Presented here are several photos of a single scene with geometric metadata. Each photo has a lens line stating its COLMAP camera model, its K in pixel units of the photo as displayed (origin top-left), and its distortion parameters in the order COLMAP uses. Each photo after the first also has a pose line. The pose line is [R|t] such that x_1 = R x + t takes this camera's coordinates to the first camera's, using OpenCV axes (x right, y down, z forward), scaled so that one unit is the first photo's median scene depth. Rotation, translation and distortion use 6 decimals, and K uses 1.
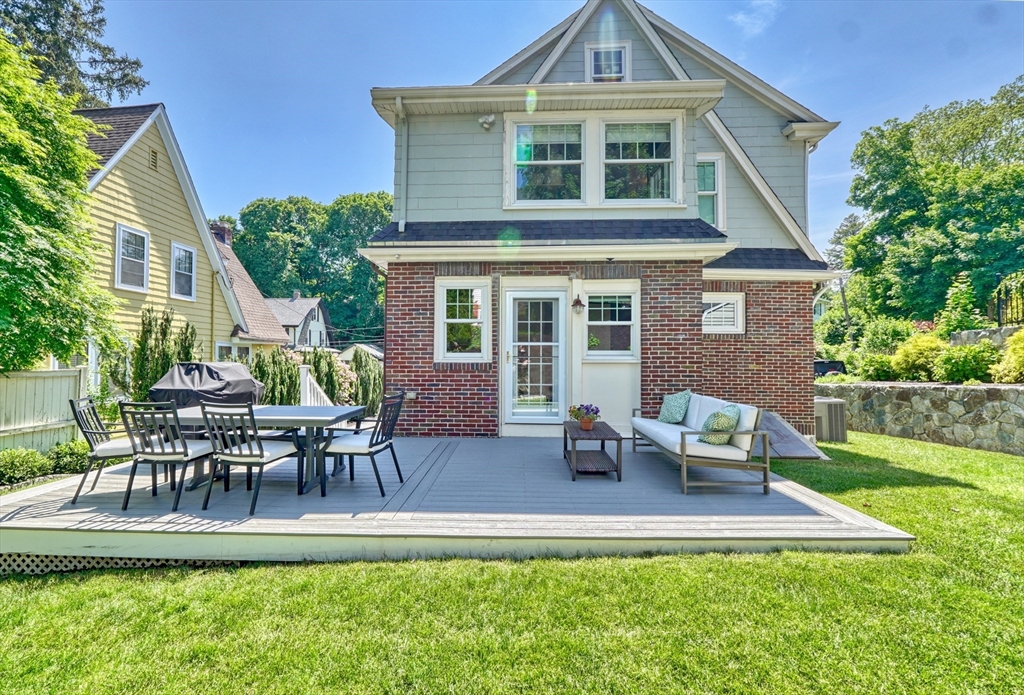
lens RADIAL K [[455.0, 0, 503.0], [0, 455.0, 345.0], [0, 0, 1]] dist [-0.013113, 0.001259]
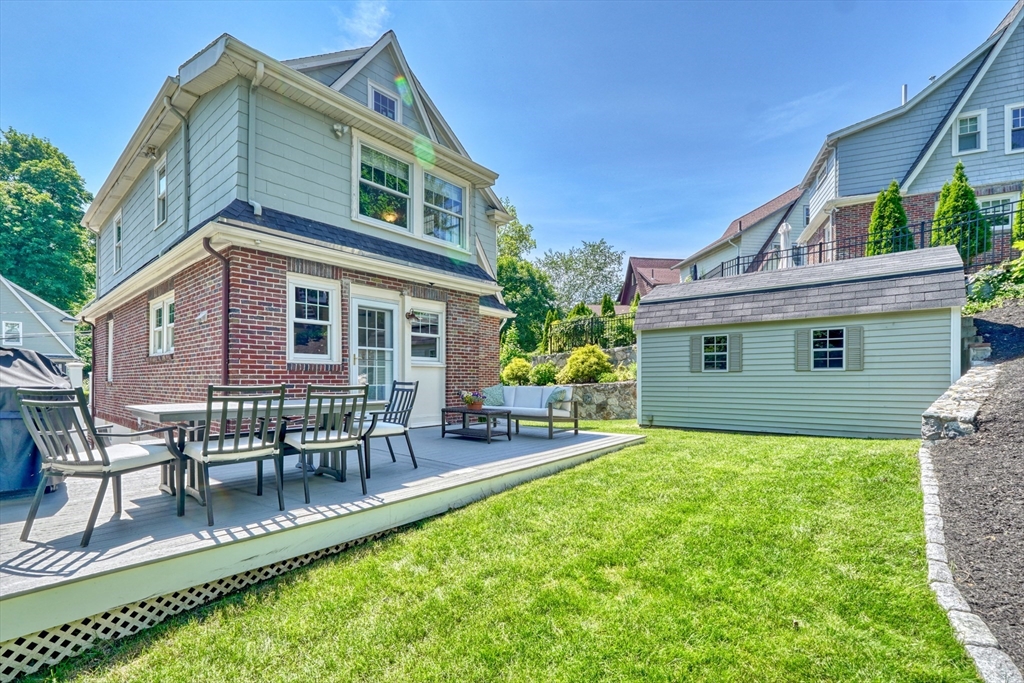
lens RADIAL K [[445.1, 0, 510.6], [0, 445.1, 378.4], [0, 0, 1]] dist [-0.018505, -0.001142]
pose [[0.612870, -0.001940, 0.790182, -0.593241], [-0.017632, 0.999714, 0.016130, 0.047903], [-0.789987, -0.023818, 0.612661, 0.068717]]
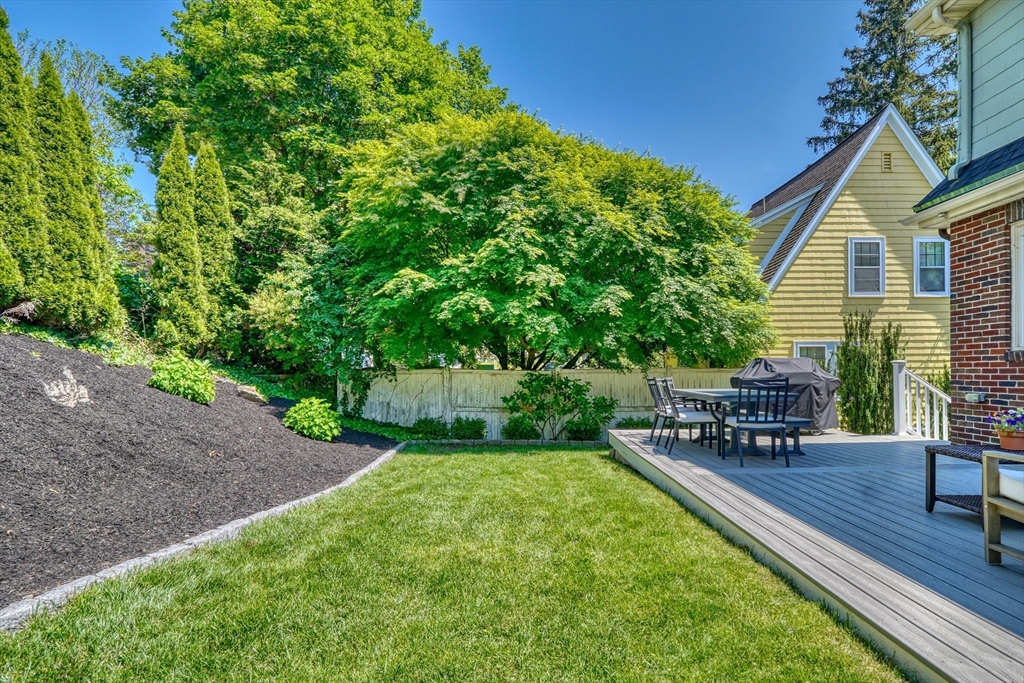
lens RADIAL K [[516.7, 0, 517.9], [0, 516.7, 366.5], [0, 0, 1]] dist [-0.004015, -0.000450]
pose [[0.020316, -0.006304, -0.999774, 0.604449], [0.027823, 0.999596, -0.005738, 0.045391], [0.999406, -0.027700, 0.020483, 0.245657]]
